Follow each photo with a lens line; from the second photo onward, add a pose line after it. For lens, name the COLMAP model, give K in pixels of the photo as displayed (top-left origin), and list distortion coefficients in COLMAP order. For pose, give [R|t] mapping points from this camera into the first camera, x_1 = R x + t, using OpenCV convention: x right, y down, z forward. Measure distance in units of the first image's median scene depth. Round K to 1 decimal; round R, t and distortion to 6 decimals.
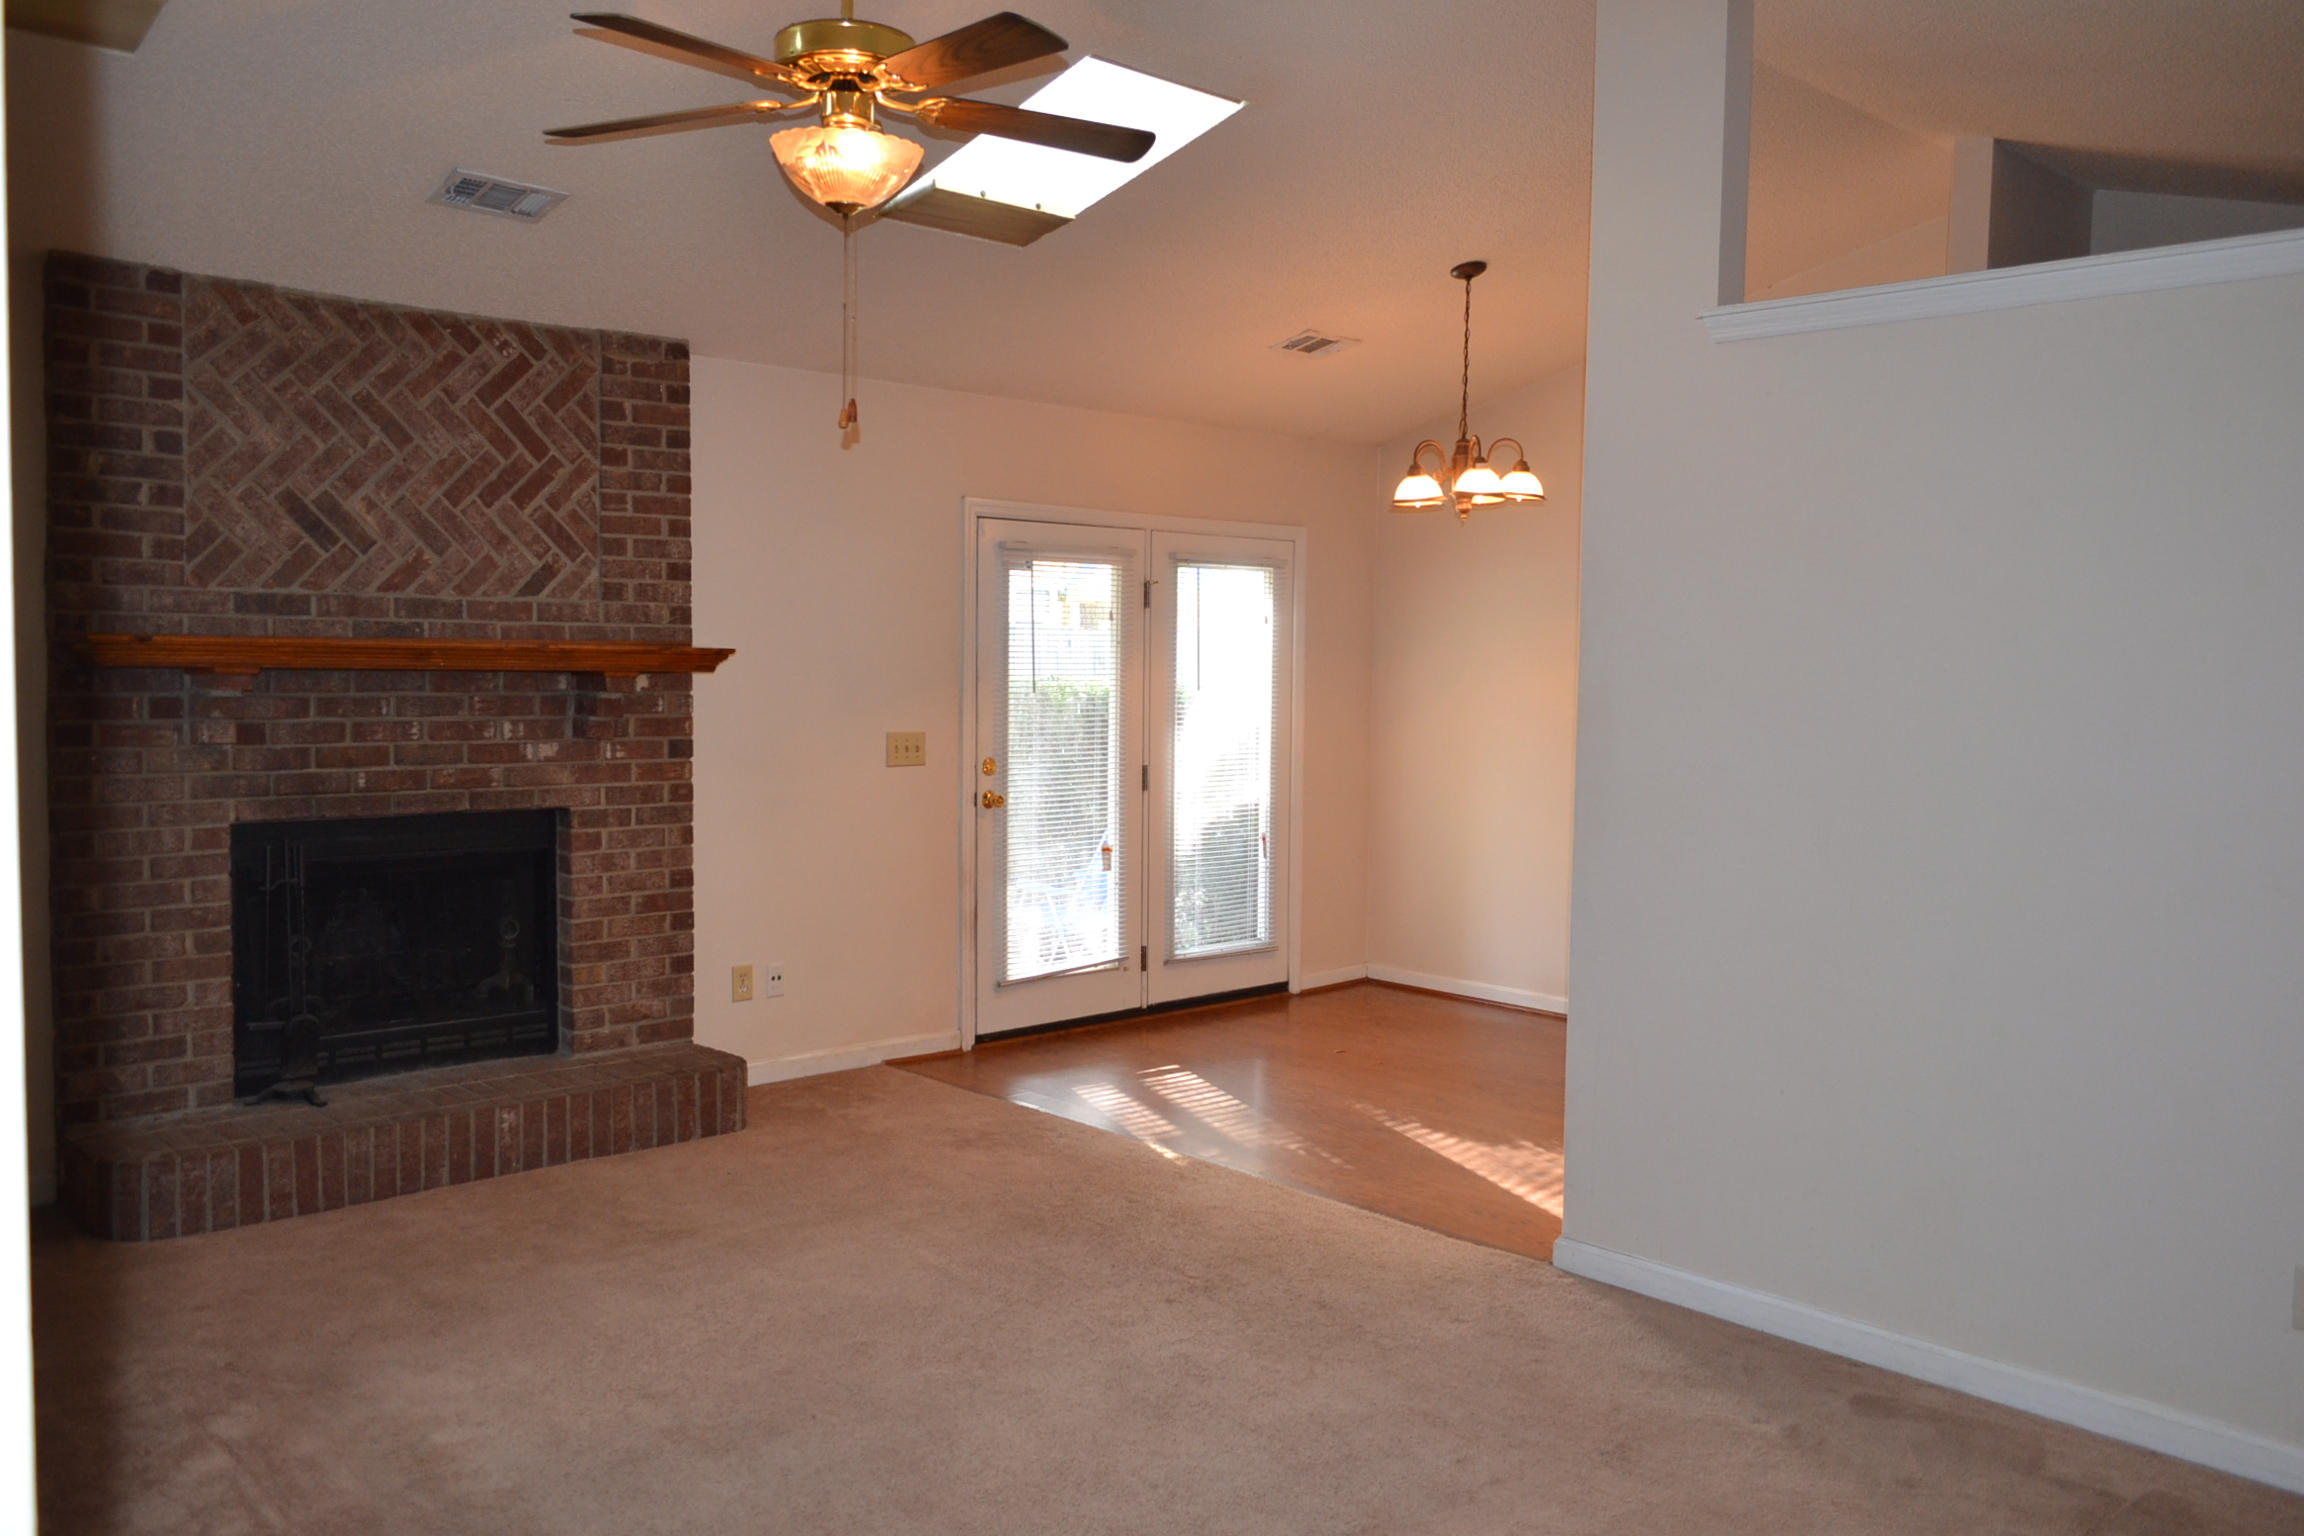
lens RADIAL K [[1837.5, 0, 1160.3], [0, 1837.5, 768.0], [0, 0, 1]] dist [-0.008315, 0.003936]
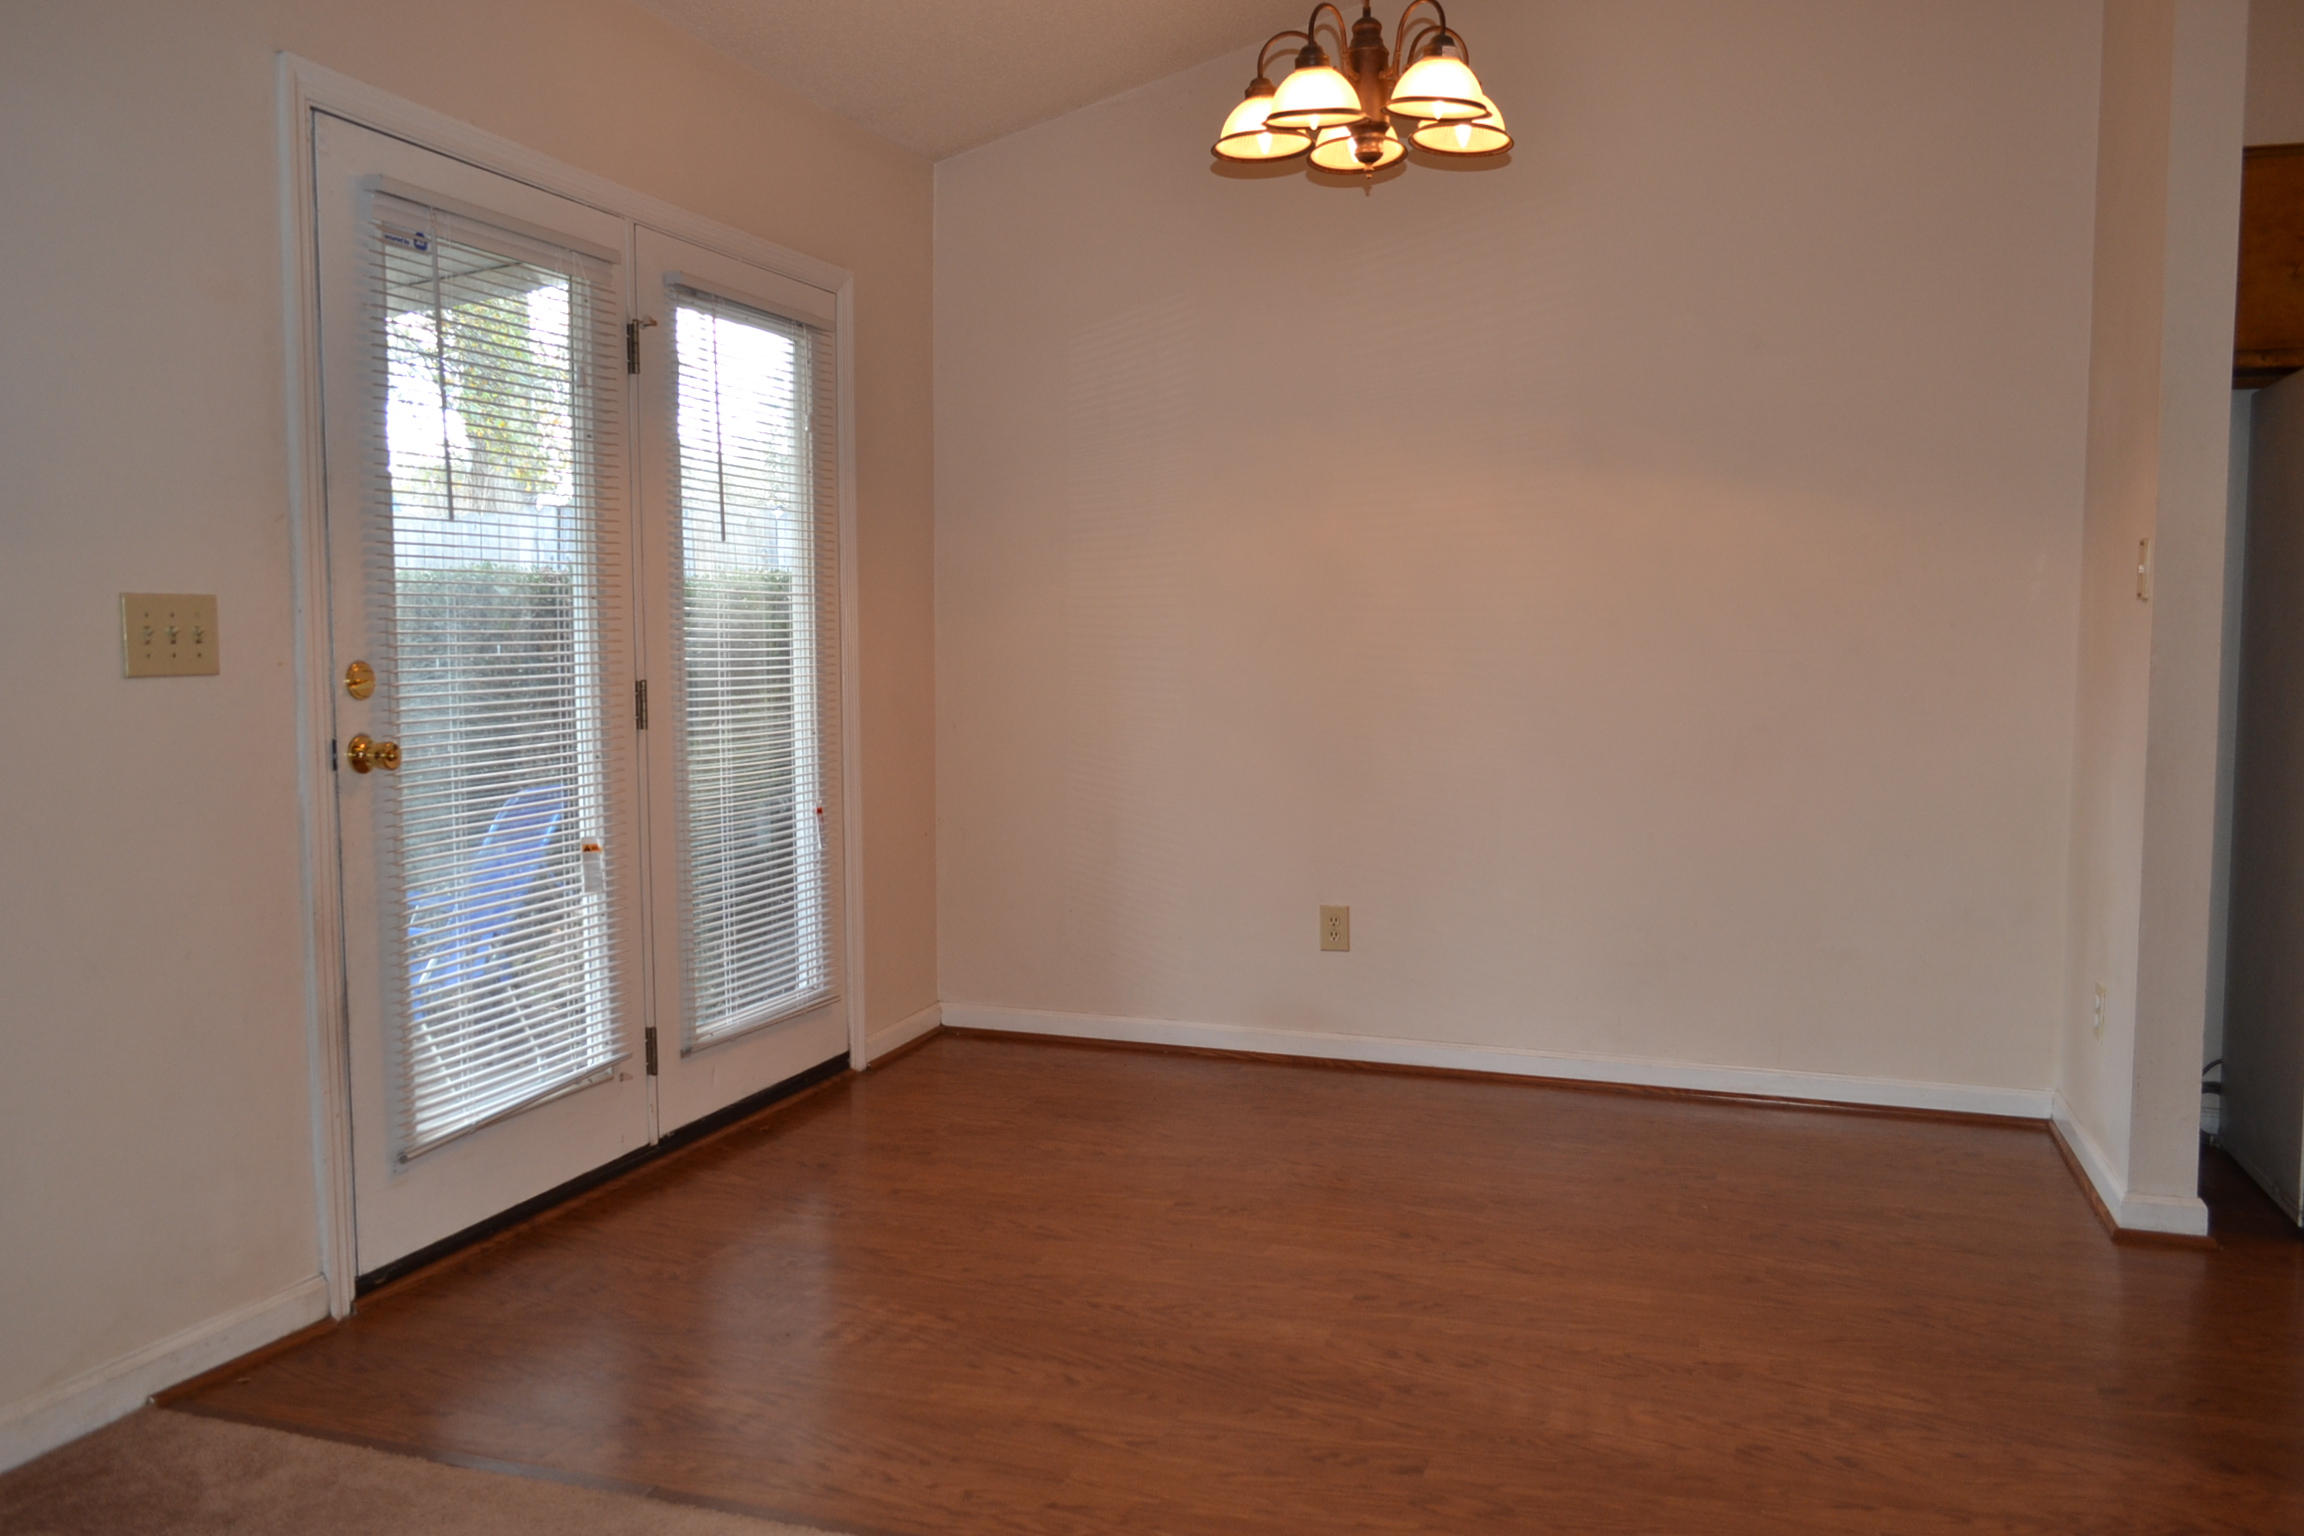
lens RADIAL K [[1837.5, 0, 1148.9], [0, 1837.5, 767.0], [0, 0, 1]] dist [-0.008315, 0.003936]
pose [[0.889801, -0.047475, 0.453872, -0.151397], [0.040060, 0.998860, 0.025945, 0.019835], [-0.454587, -0.004904, 0.890689, 0.615978]]
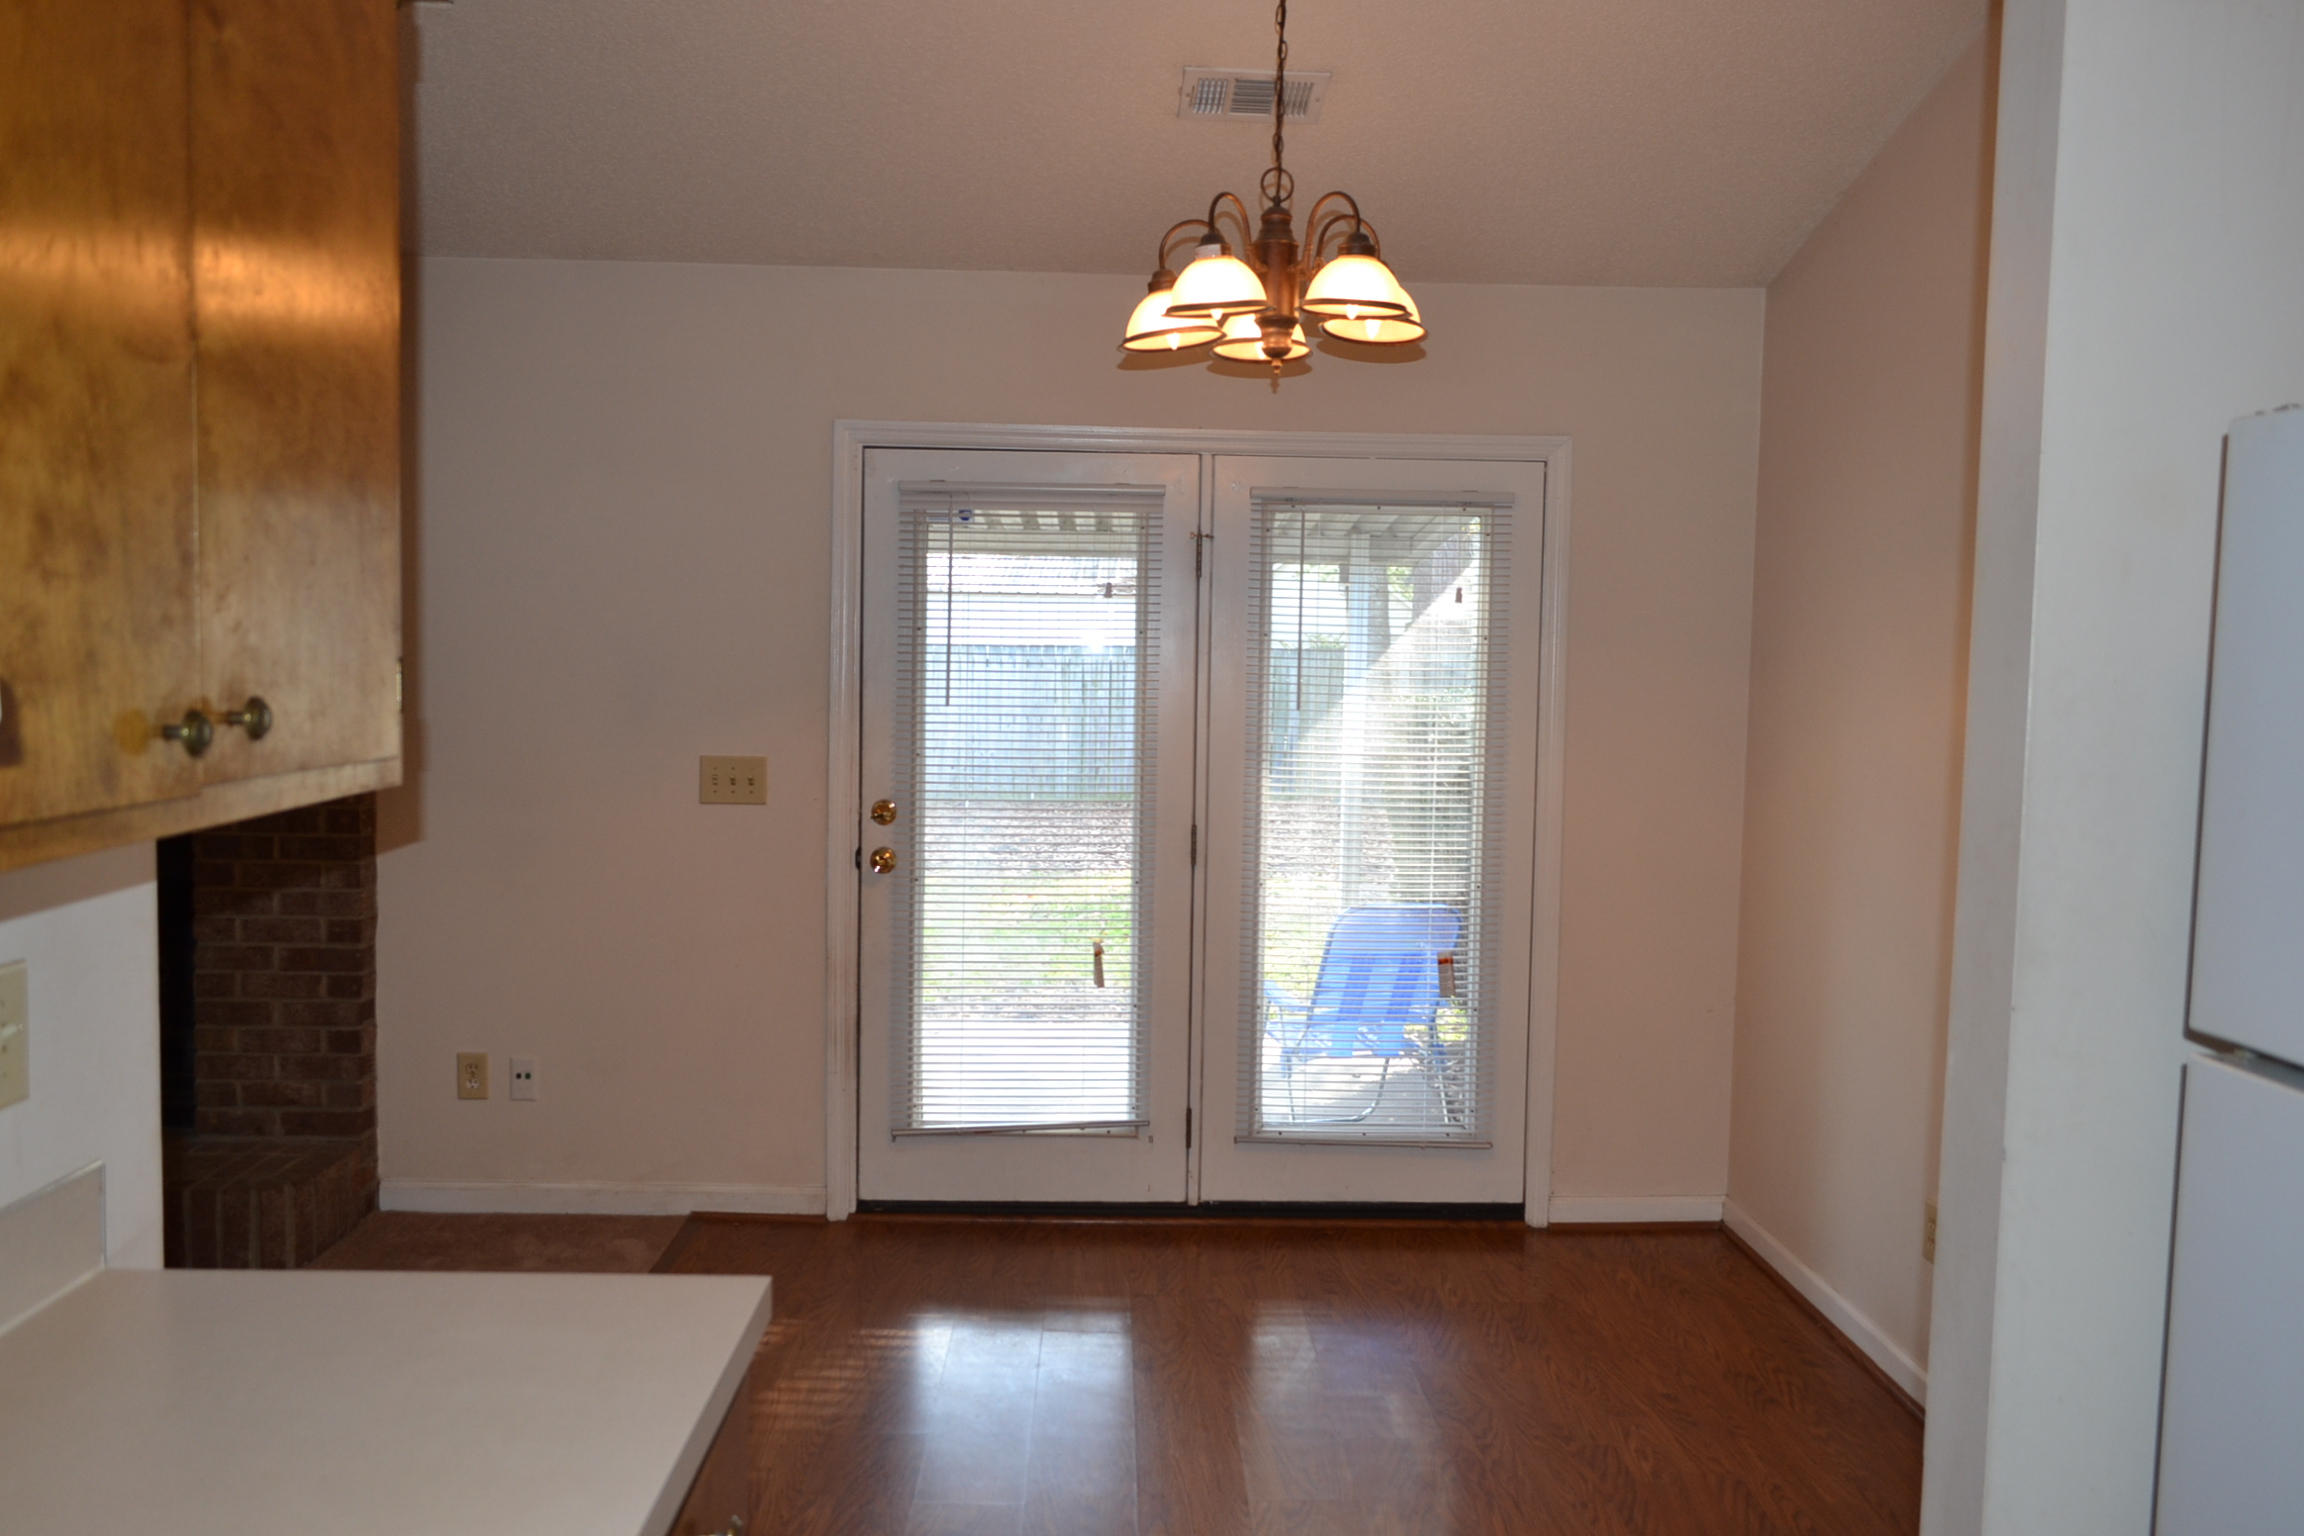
lens RADIAL K [[1837.5, 0, 1157.1], [0, 1837.5, 760.5], [0, 0, 1]] dist [-0.008315, 0.003936]
pose [[0.741061, 0.041432, -0.670159, 0.528595], [-0.049769, 0.998738, 0.006712, -0.035687], [0.669591, 0.028379, 0.742188, 0.672380]]
